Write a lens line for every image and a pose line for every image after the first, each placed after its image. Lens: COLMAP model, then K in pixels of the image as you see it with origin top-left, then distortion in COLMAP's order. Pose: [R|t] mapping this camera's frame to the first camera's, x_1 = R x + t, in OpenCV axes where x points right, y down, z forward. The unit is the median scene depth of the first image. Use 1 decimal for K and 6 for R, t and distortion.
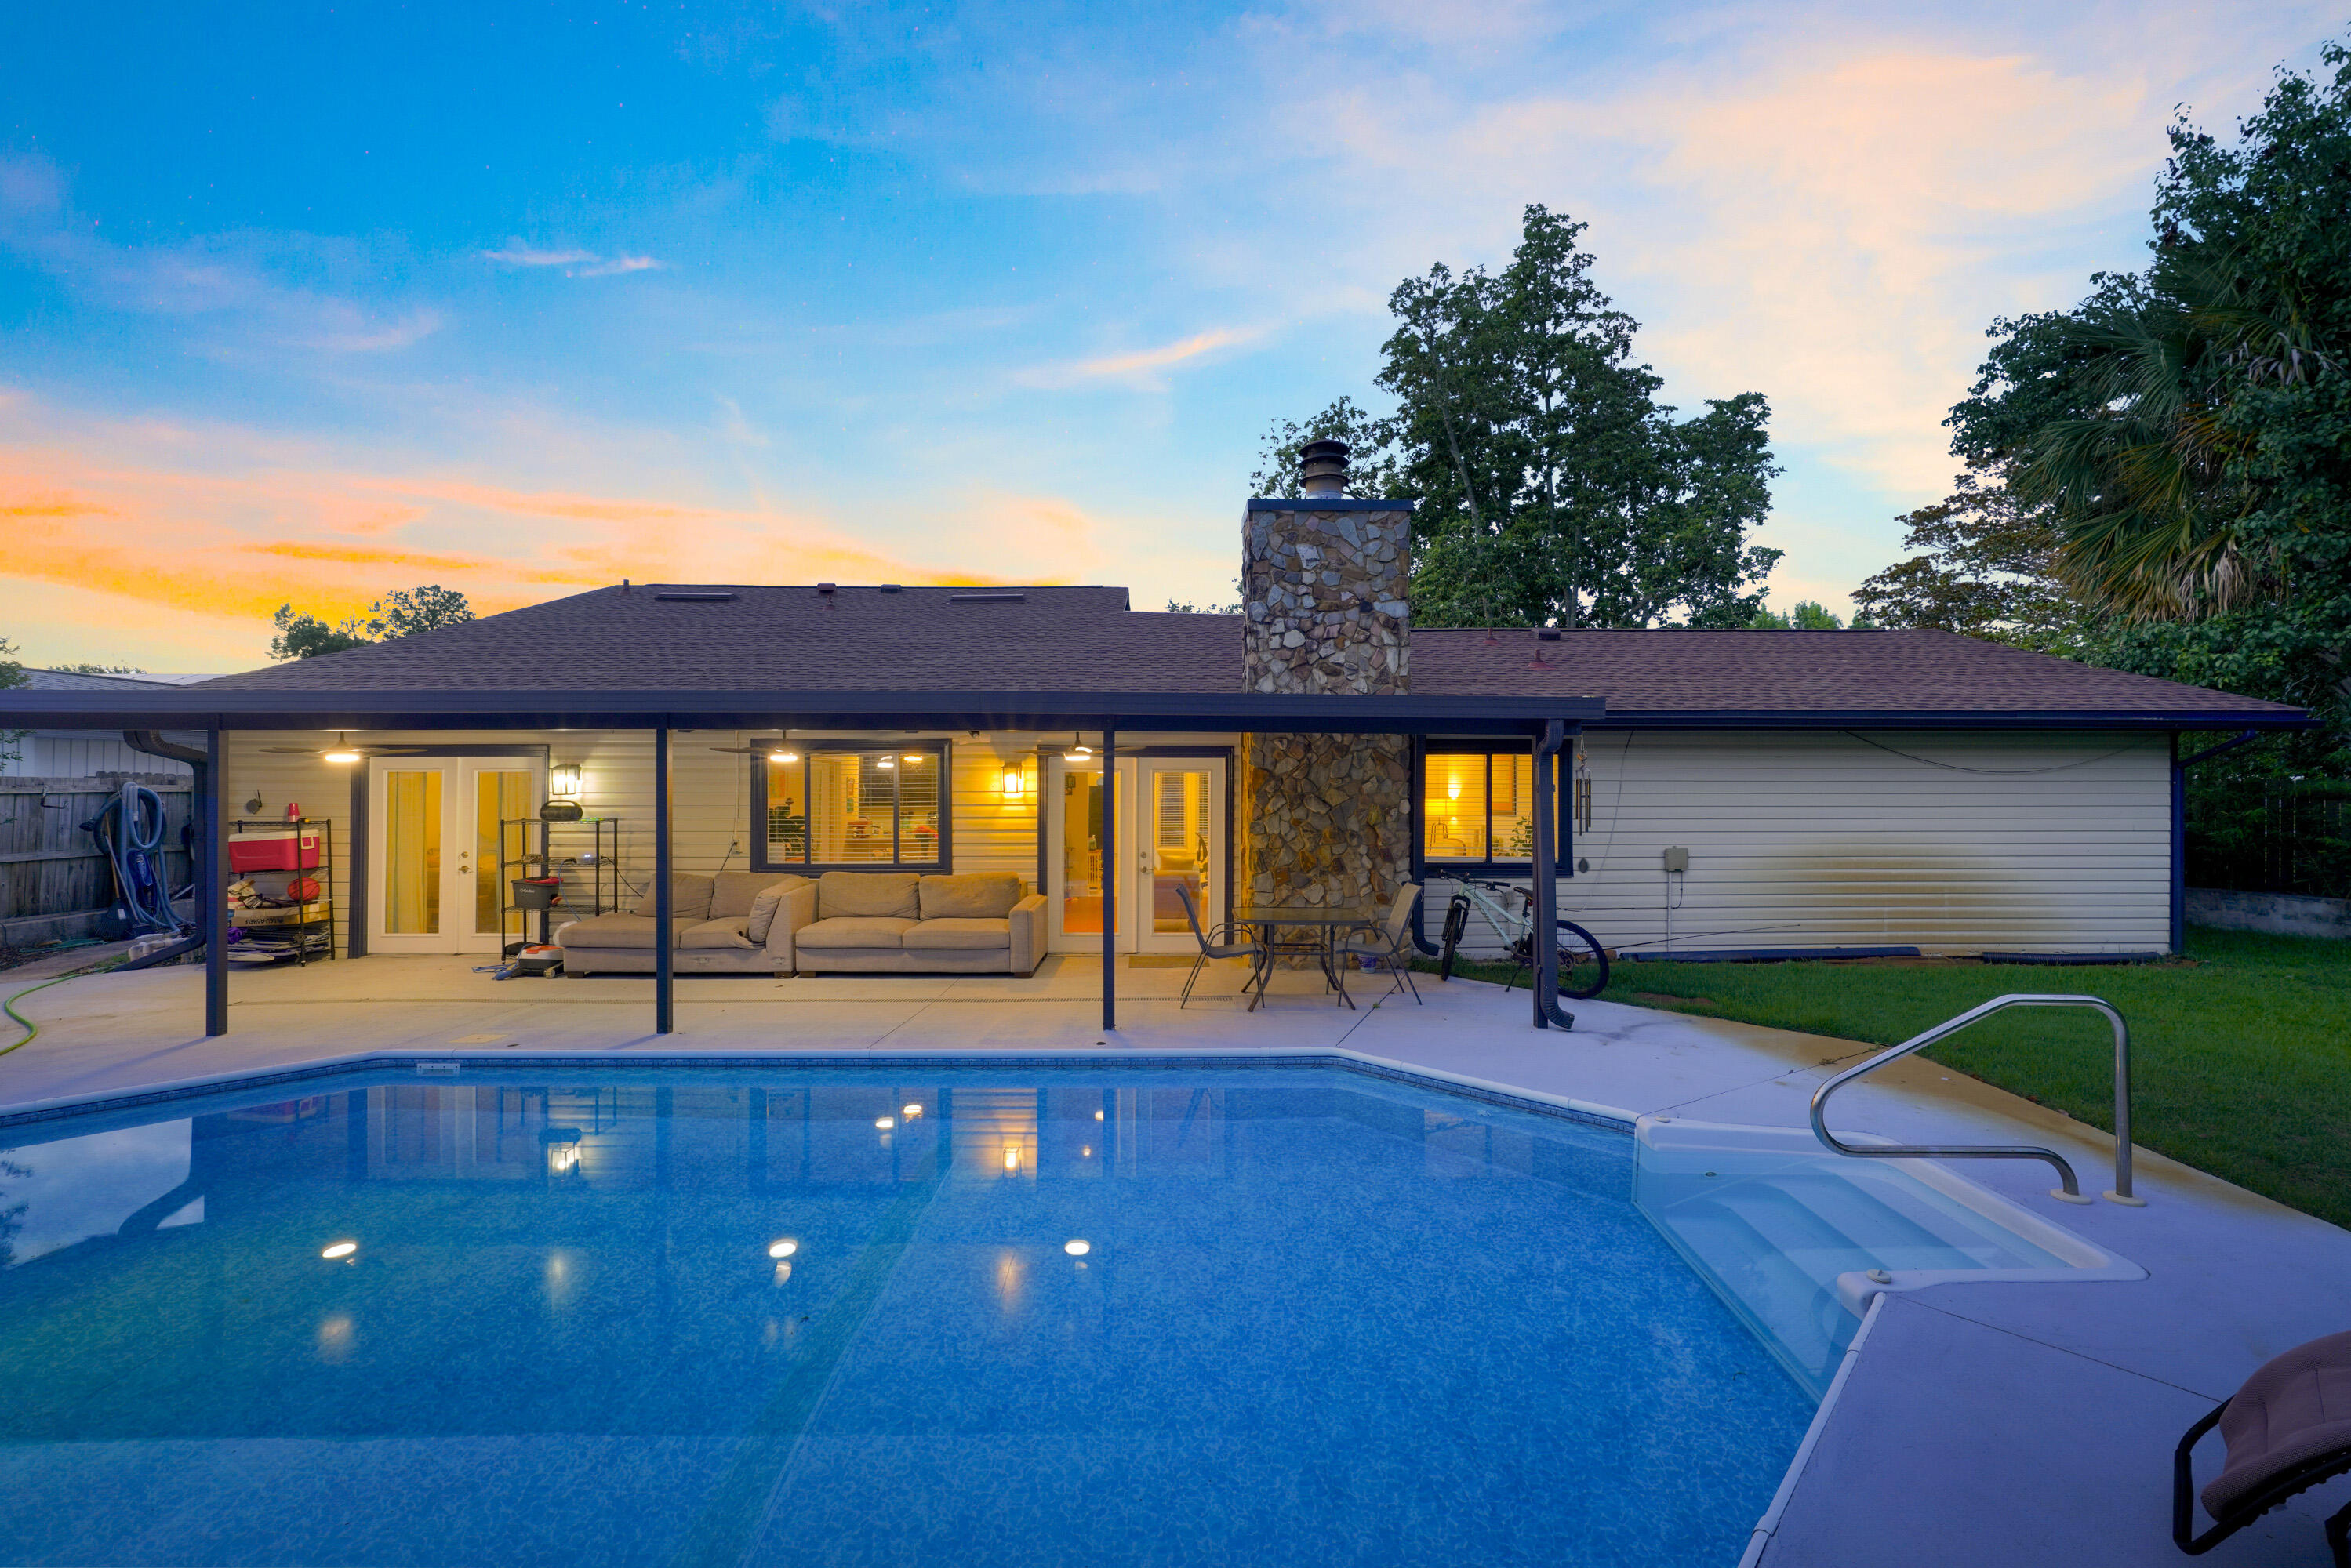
lens RADIAL K [[969.2, 0, 1181.1], [0, 969.2, 781.5], [0, 0, 1]] dist [-0.008826, 0.000603]
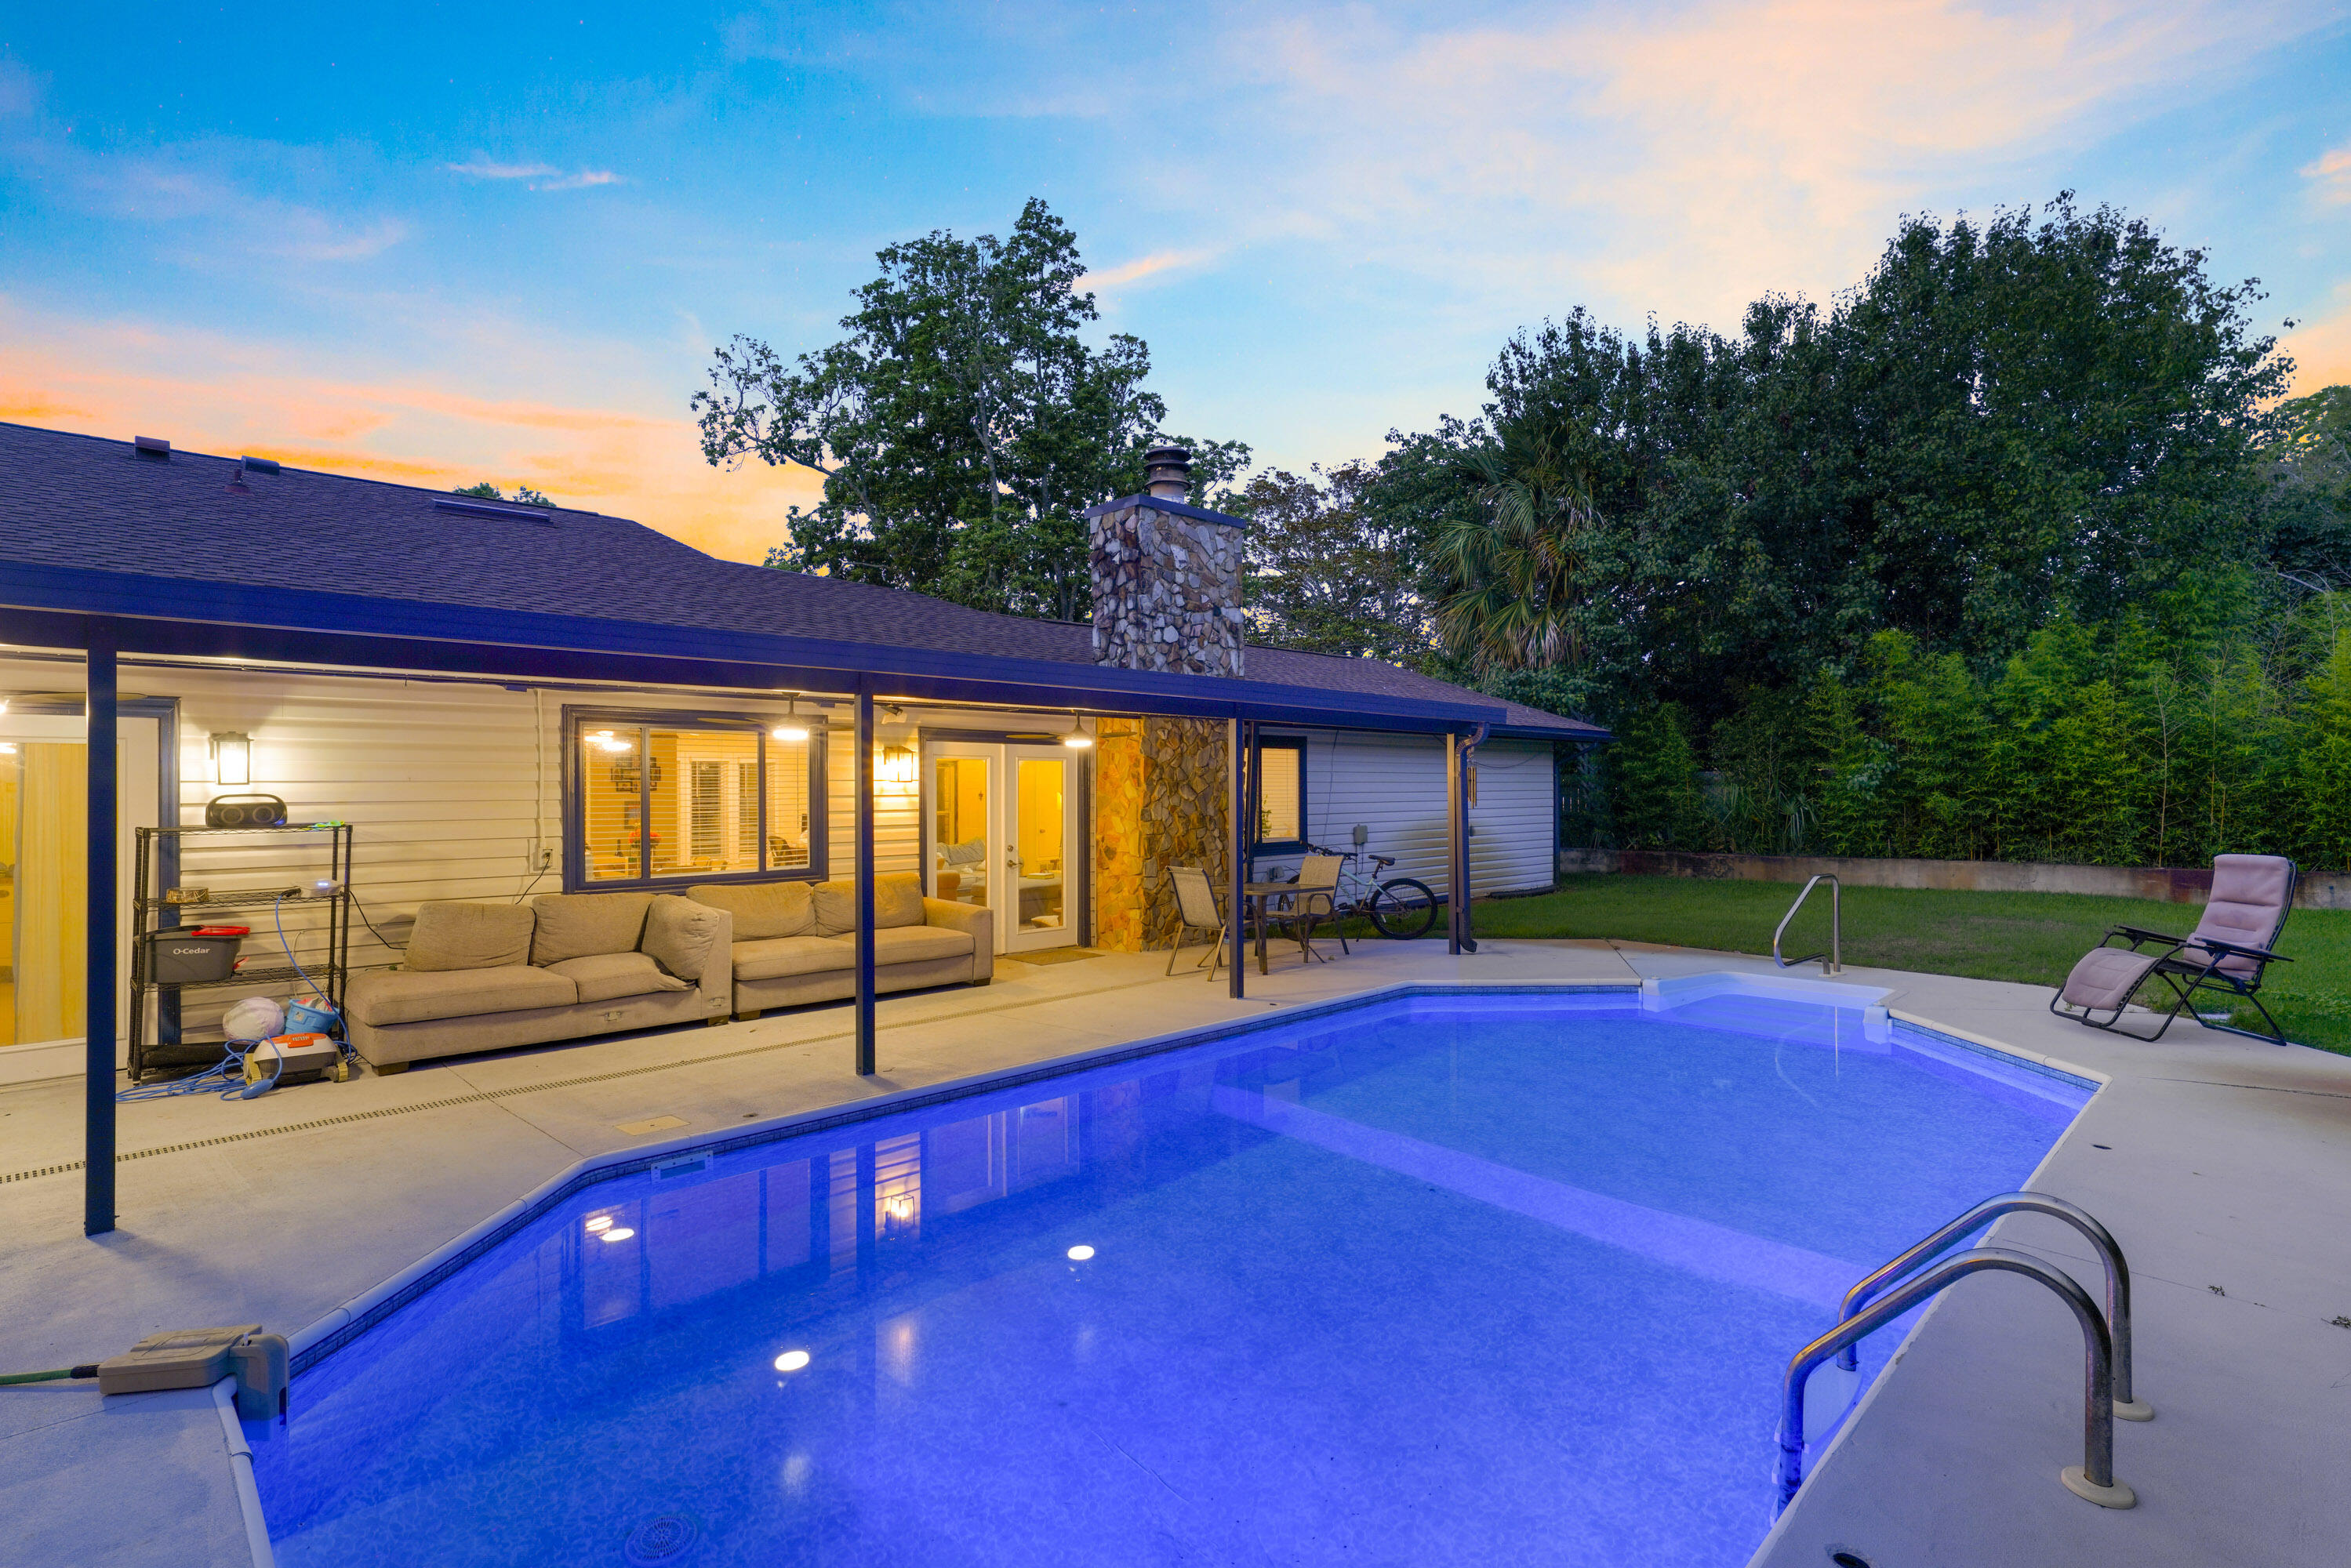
lens RADIAL K [[1142.6, 0, 1189.4], [0, 1142.6, 782.7], [0, 0, 1]] dist [0.003968, -0.001429]
pose [[0.716462, -0.000764, 0.697625, -0.718507], [0.002202, 0.999997, -0.001166, 0.014886], [-0.697622, 0.002372, 0.716462, 0.096266]]
